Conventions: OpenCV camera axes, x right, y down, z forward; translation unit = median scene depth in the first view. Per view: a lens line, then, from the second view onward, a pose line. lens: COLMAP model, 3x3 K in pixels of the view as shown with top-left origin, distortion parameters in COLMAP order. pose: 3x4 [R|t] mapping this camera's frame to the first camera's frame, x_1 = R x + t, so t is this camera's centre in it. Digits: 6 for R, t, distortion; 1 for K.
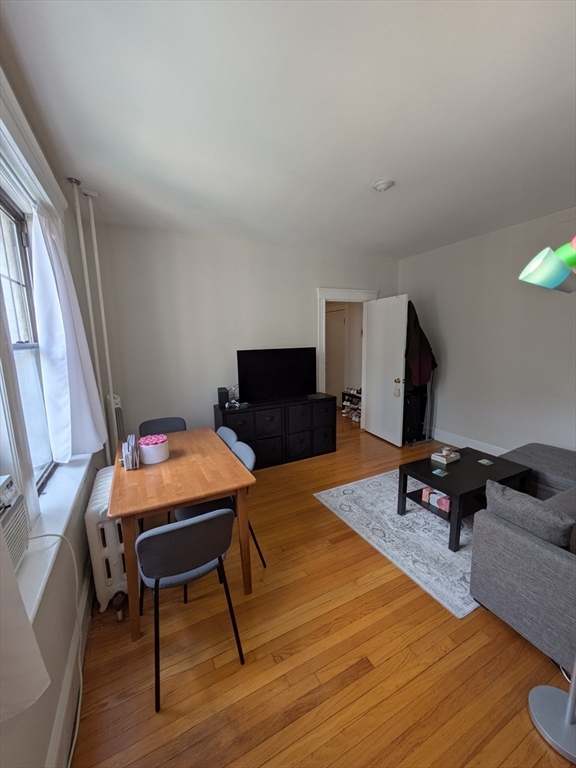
lens RADIAL K [[303.2, 0, 286.4], [0, 303.2, 386.6], [0, 0, 1]] dist [-0.002496, 0.003078]
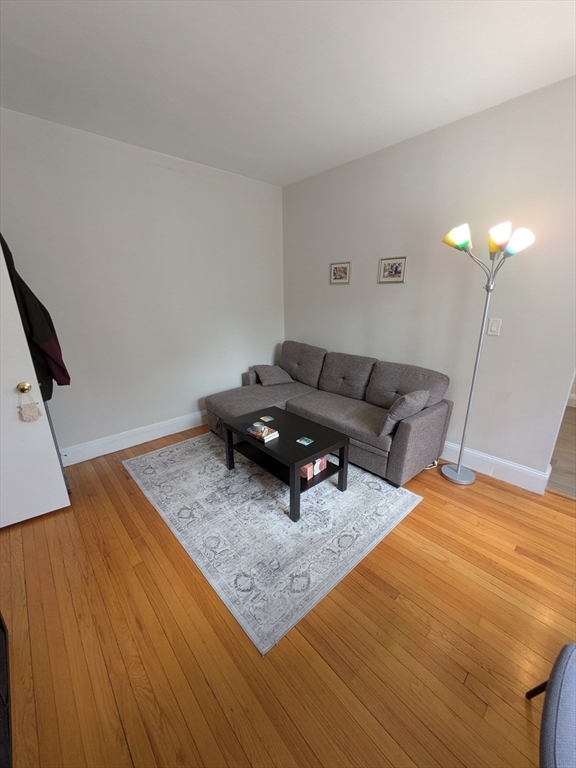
lens RADIAL K [[303.2, 0, 286.4], [0, 303.2, 386.6], [0, 0, 1]] dist [-0.002496, 0.003078]
pose [[-0.263443, -0.258572, 0.929375, -0.258756], [0.172396, 0.935279, 0.309083, -0.148045], [-0.949146, 0.241646, -0.201816, 1.112575]]
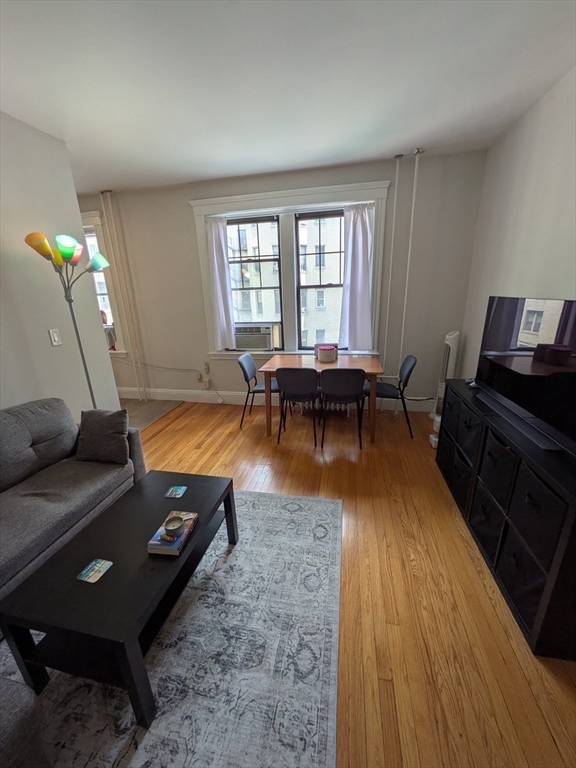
lens RADIAL K [[303.2, 0, 286.4], [0, 303.2, 386.6], [0, 0, 1]] dist [-0.002496, 0.003078]
pose [[-0.612891, 0.281053, -0.738494, 0.742666], [-0.075425, 0.909528, 0.408742, -0.222671], [0.786559, 0.306215, -0.536243, 1.393589]]
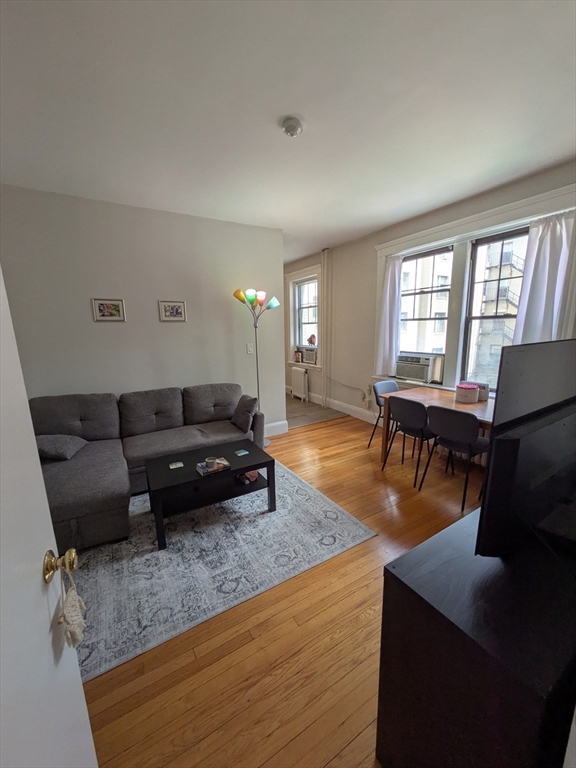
lens RADIAL K [[303.2, 0, 286.4], [0, 303.2, 386.6], [0, 0, 1]] dist [-0.002496, 0.003078]
pose [[-0.996734, 0.055683, -0.058485, 0.373967], [0.031958, 0.937114, 0.347557, -0.268296], [0.074160, 0.344553, -0.935833, 1.777457]]
